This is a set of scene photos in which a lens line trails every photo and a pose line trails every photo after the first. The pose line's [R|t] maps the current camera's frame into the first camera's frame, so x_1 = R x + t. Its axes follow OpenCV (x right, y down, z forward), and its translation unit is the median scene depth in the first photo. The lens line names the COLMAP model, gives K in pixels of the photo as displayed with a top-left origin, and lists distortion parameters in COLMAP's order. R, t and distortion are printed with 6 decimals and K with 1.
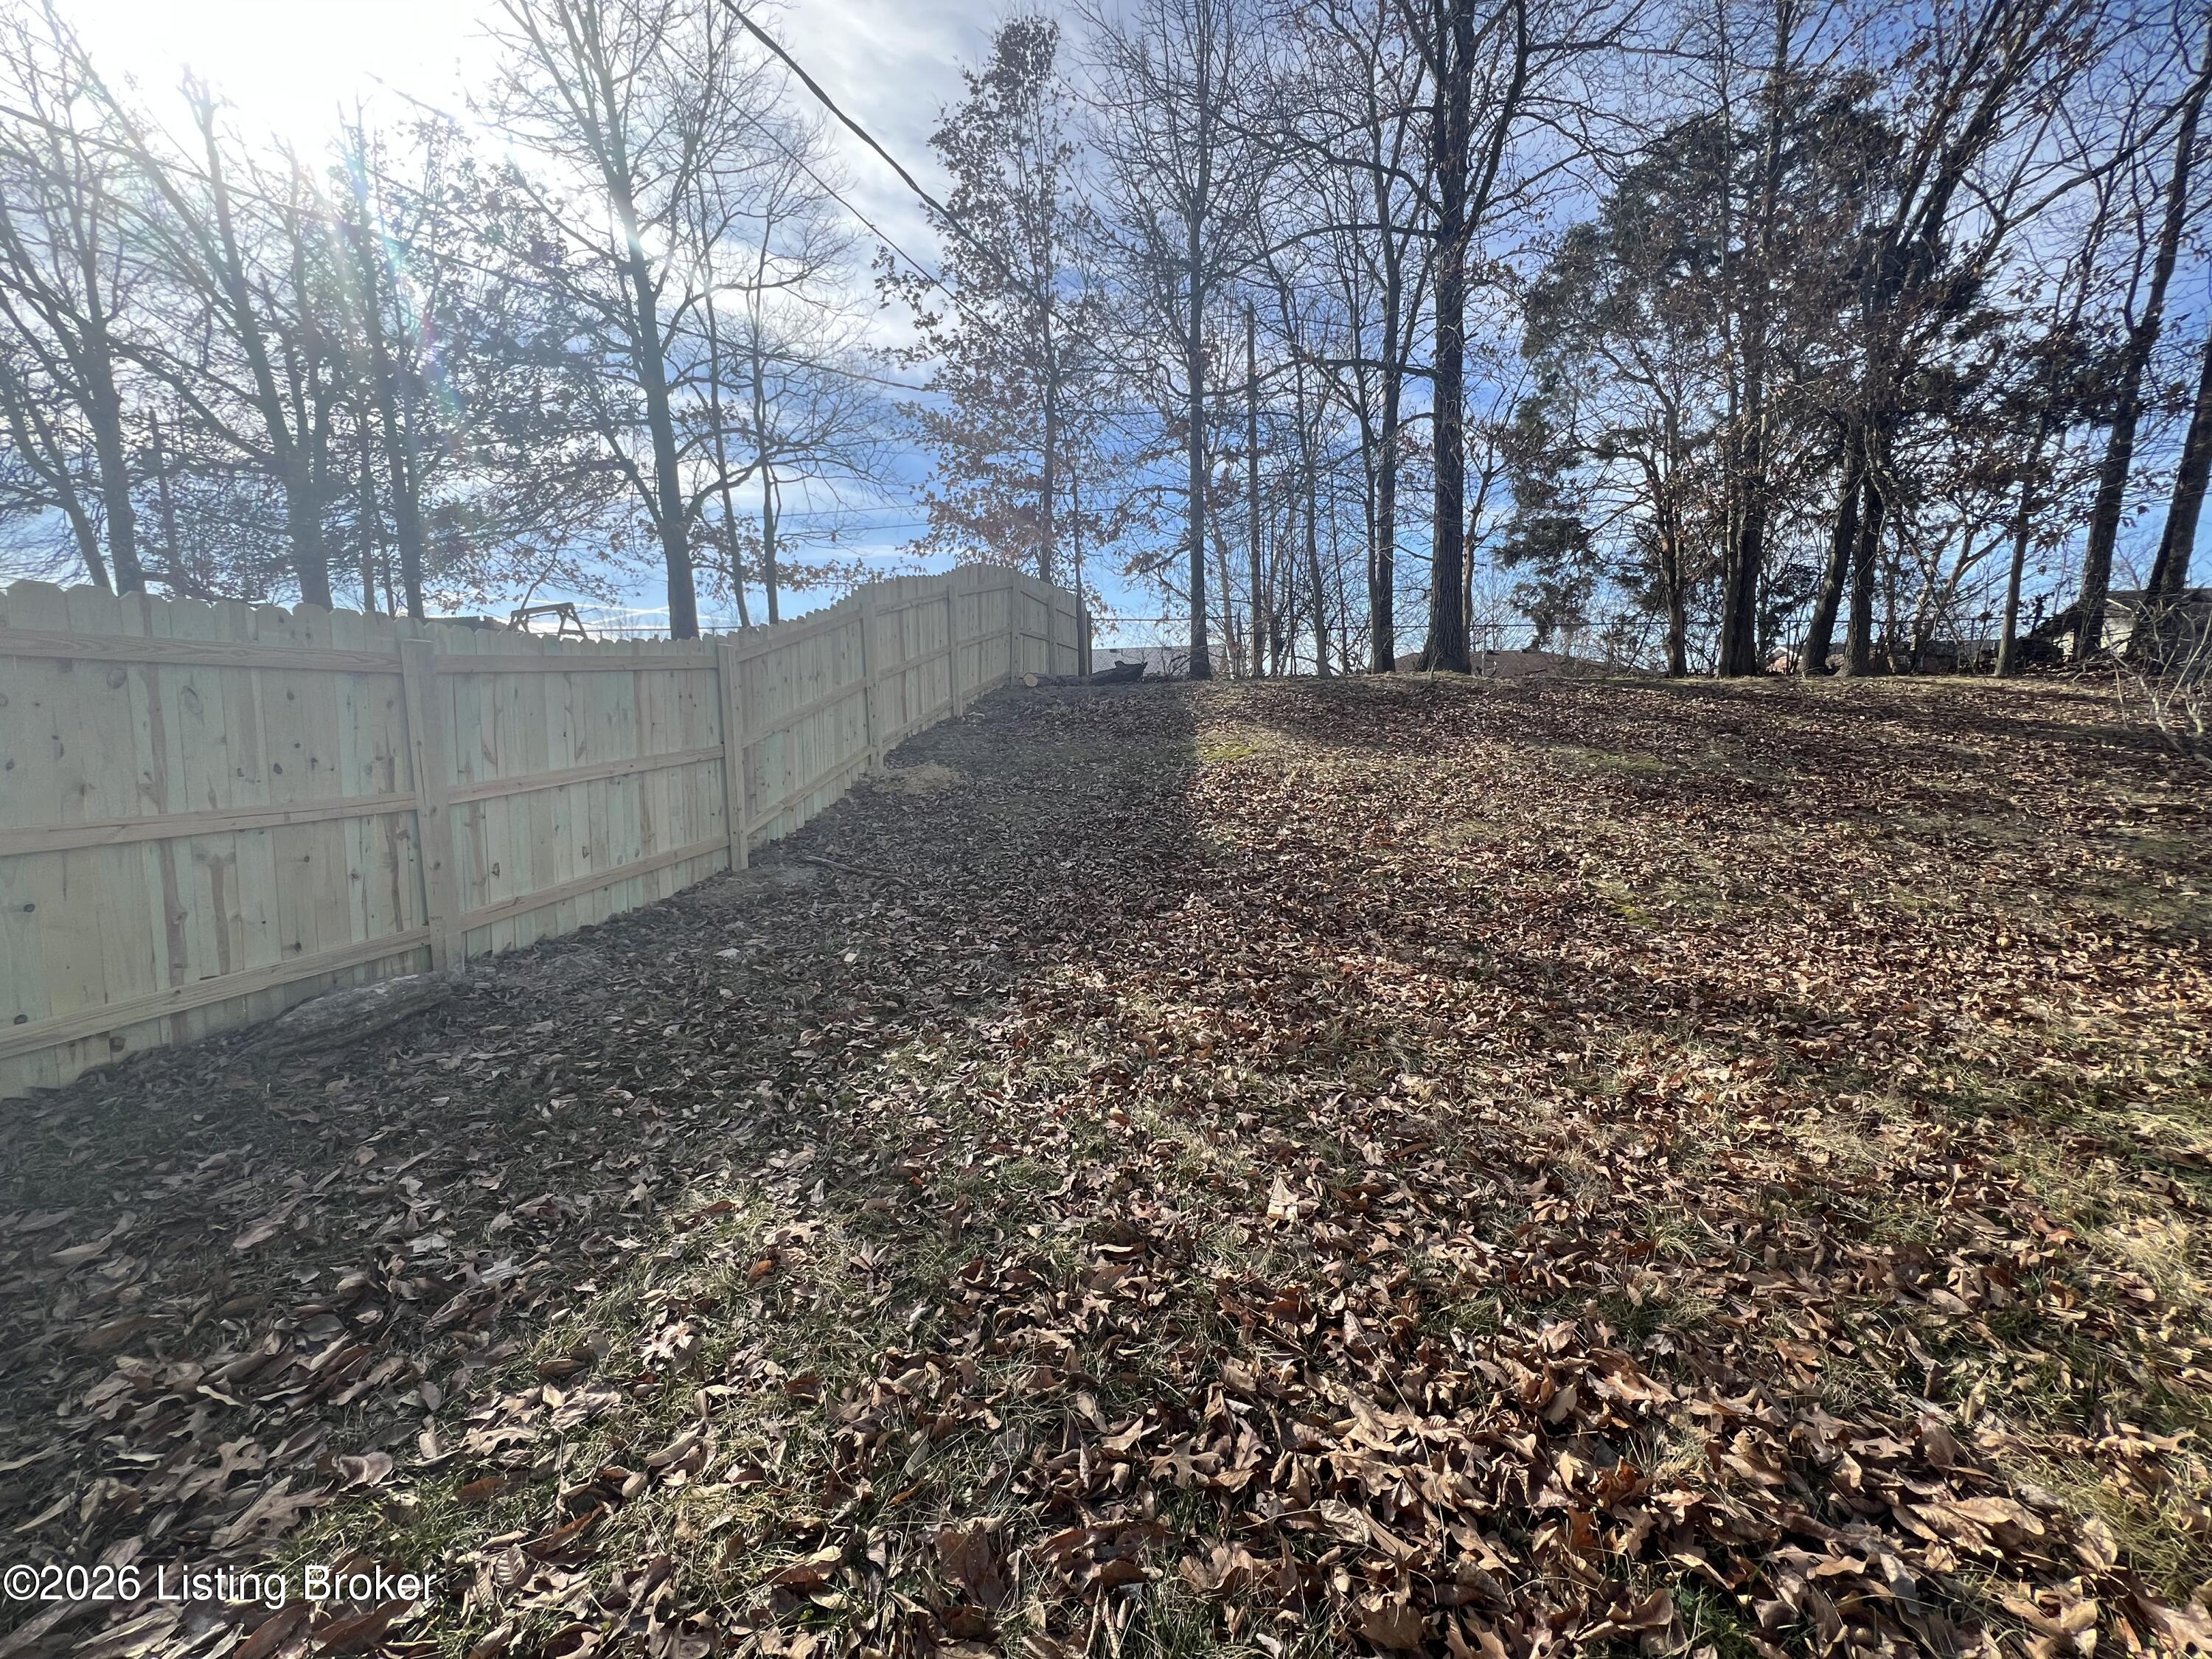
lens RADIAL K [[887.5, 0, 1093.3], [0, 887.5, 828.8], [0, 0, 1]] dist [-0.003351, -0.000070]
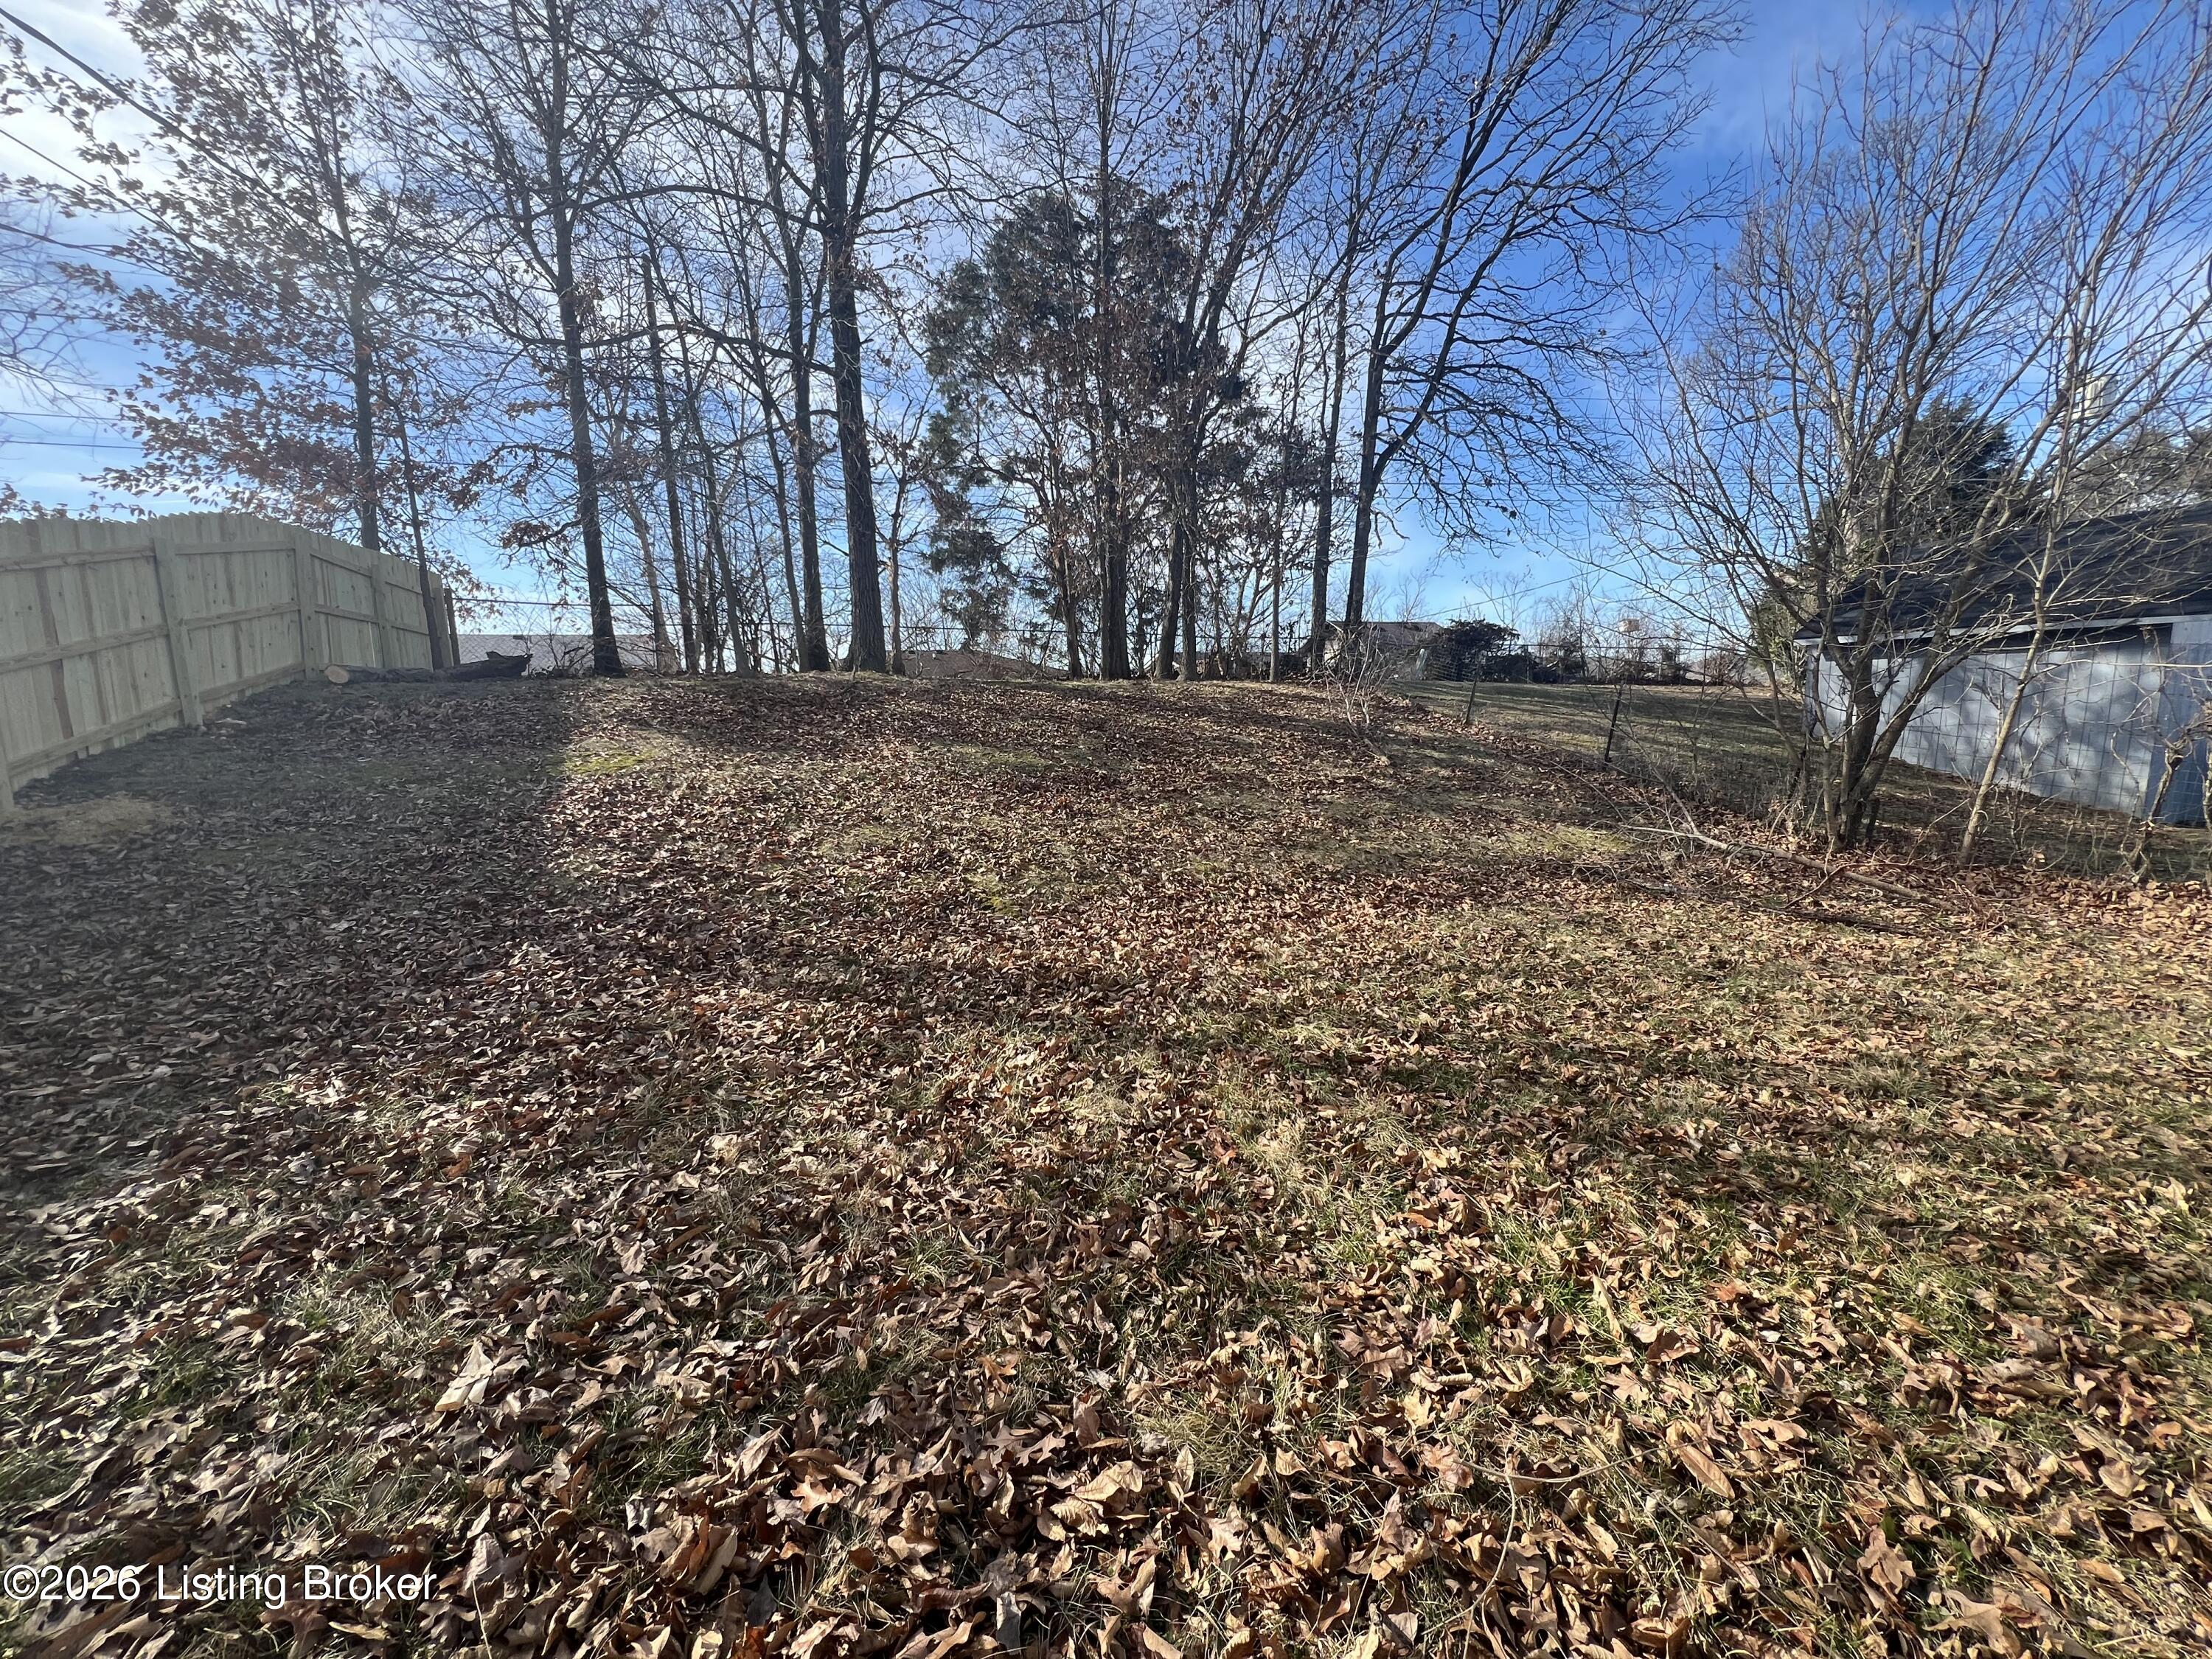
lens RADIAL K [[887.5, 0, 1099.3], [0, 887.5, 829.5], [0, 0, 1]] dist [-0.003351, -0.000070]
pose [[0.840047, -0.079237, 0.536696, 0.114541], [0.075542, 0.996723, 0.028916, -0.014430], [-0.537229, 0.016253, 0.843280, 0.017475]]
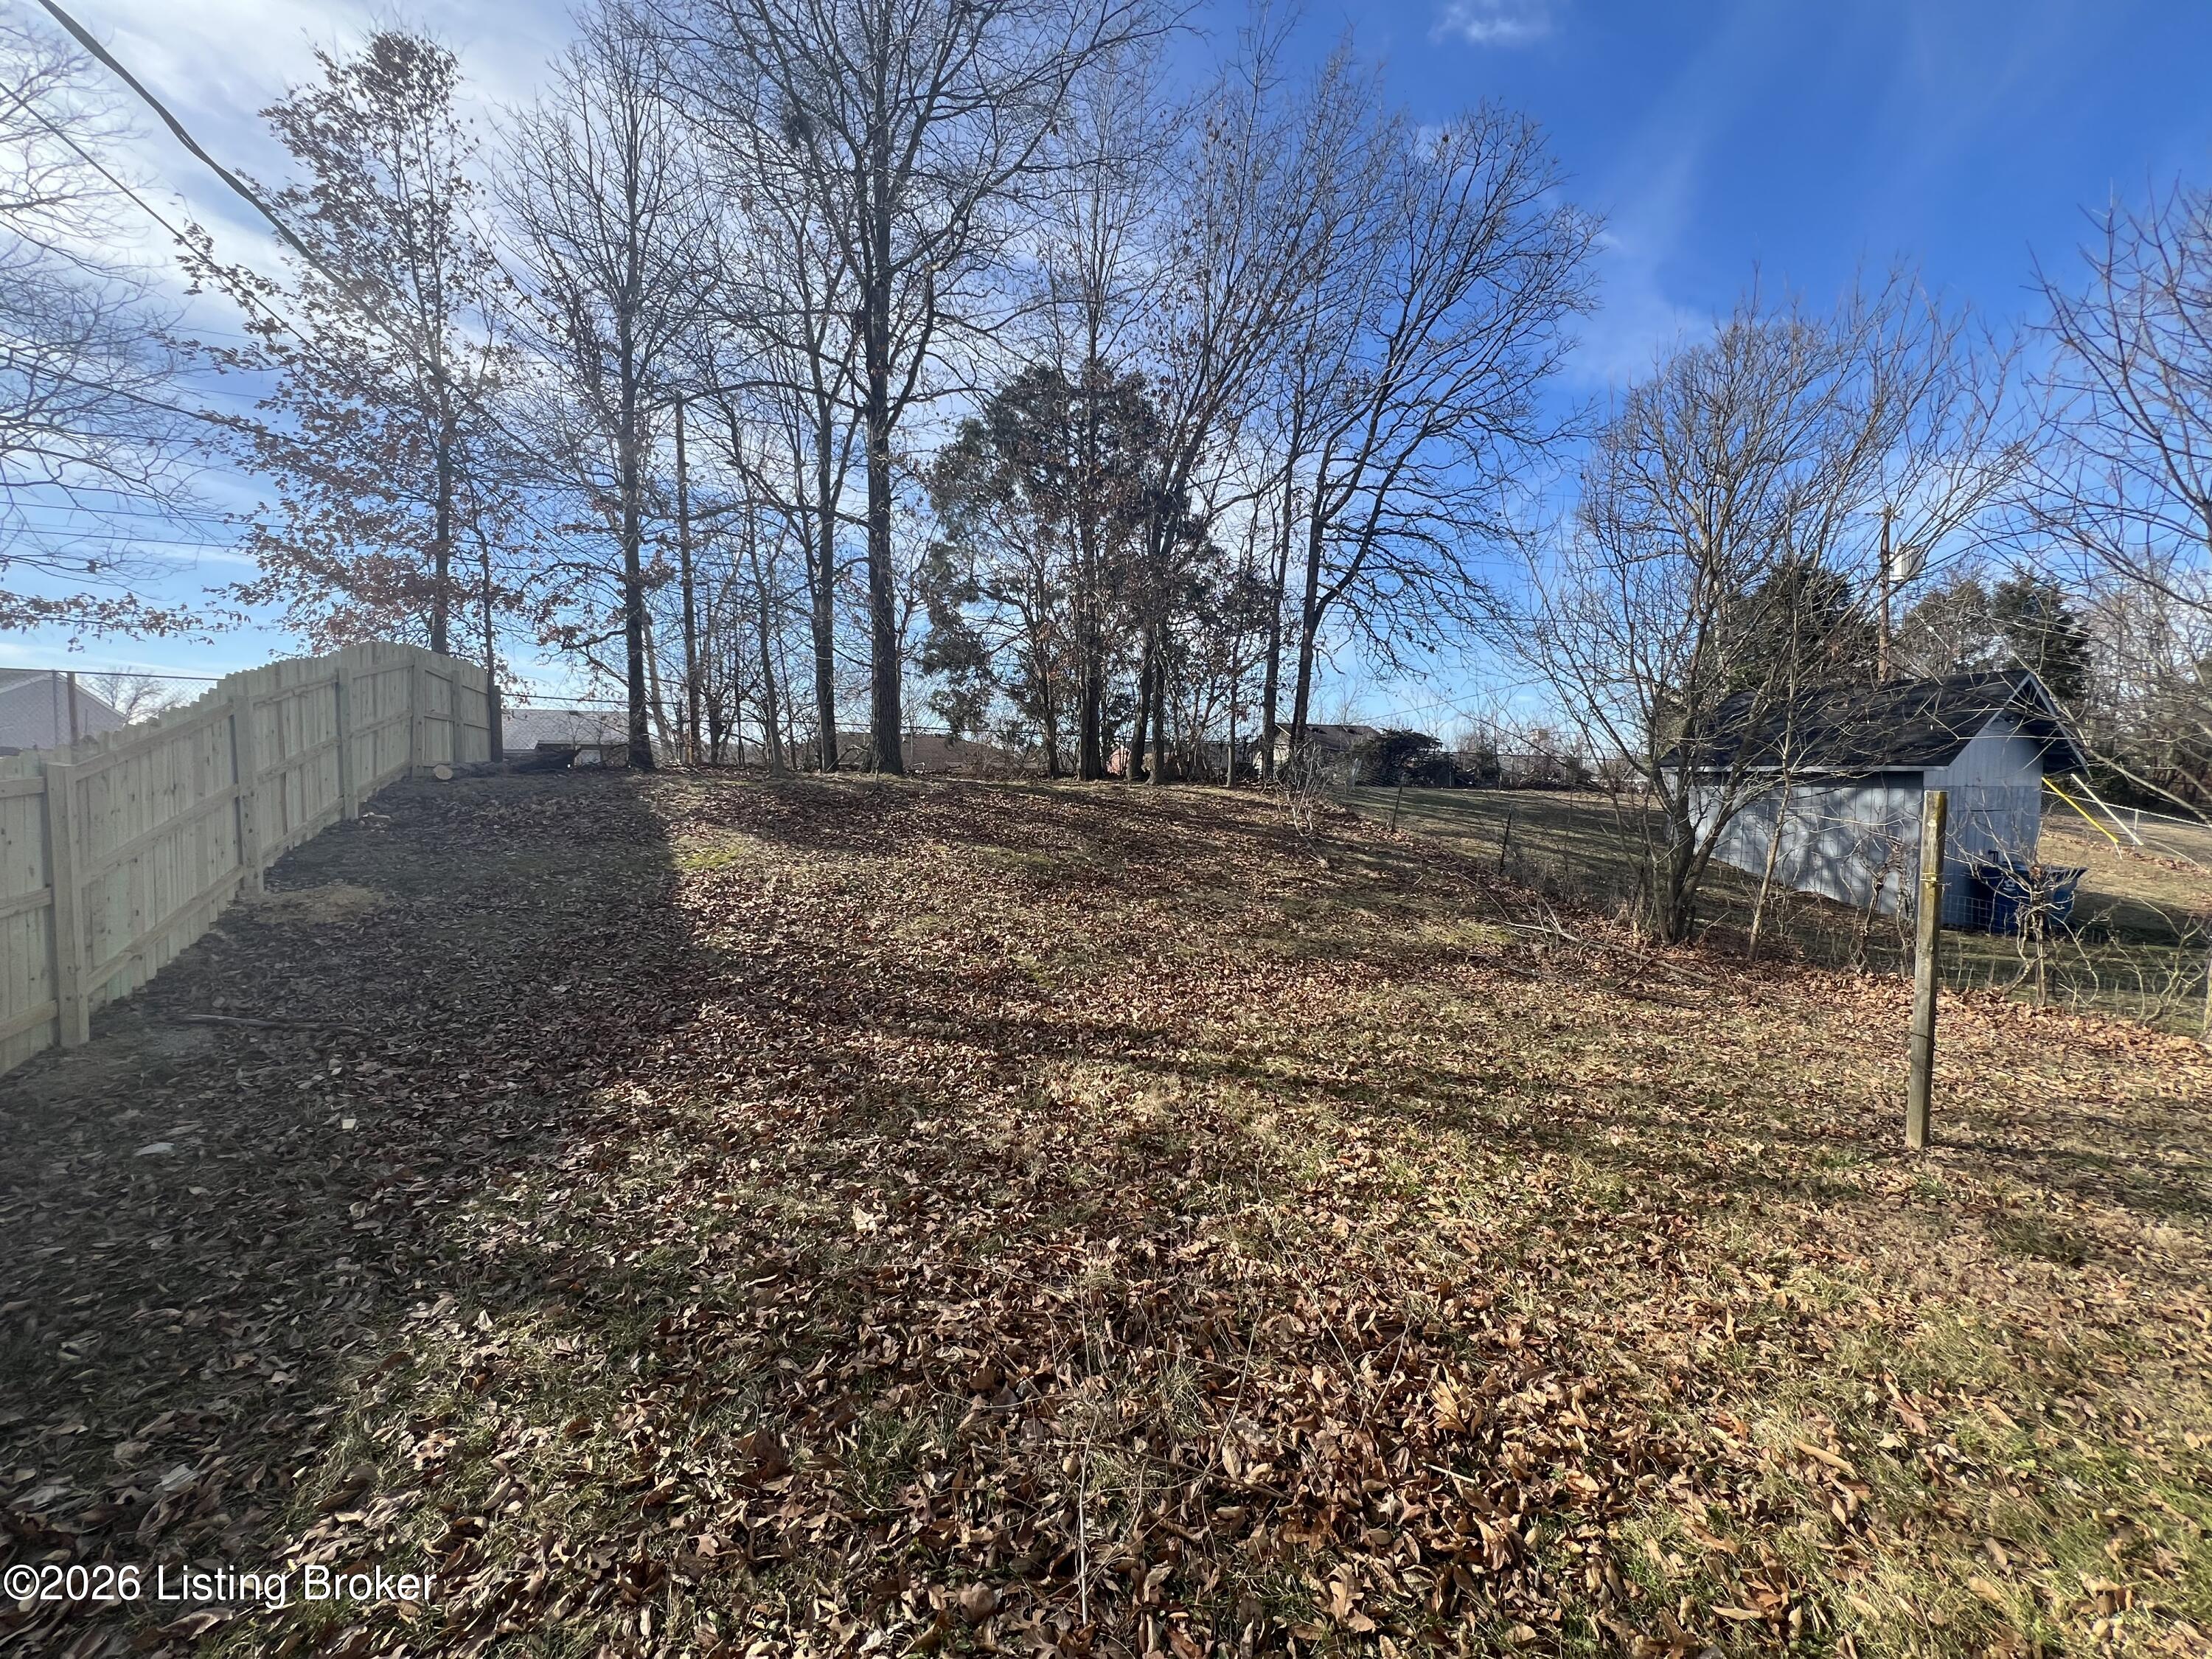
lens RADIAL K [[887.5, 0, 1109.9], [0, 887.5, 832.8], [0, 0, 1]] dist [-0.003351, -0.000070]
pose [[0.799051, -0.015030, 0.601075, -0.132954], [0.054452, 0.997389, -0.047446, -0.054055], [-0.598793, 0.070641, 0.797783, -0.189186]]
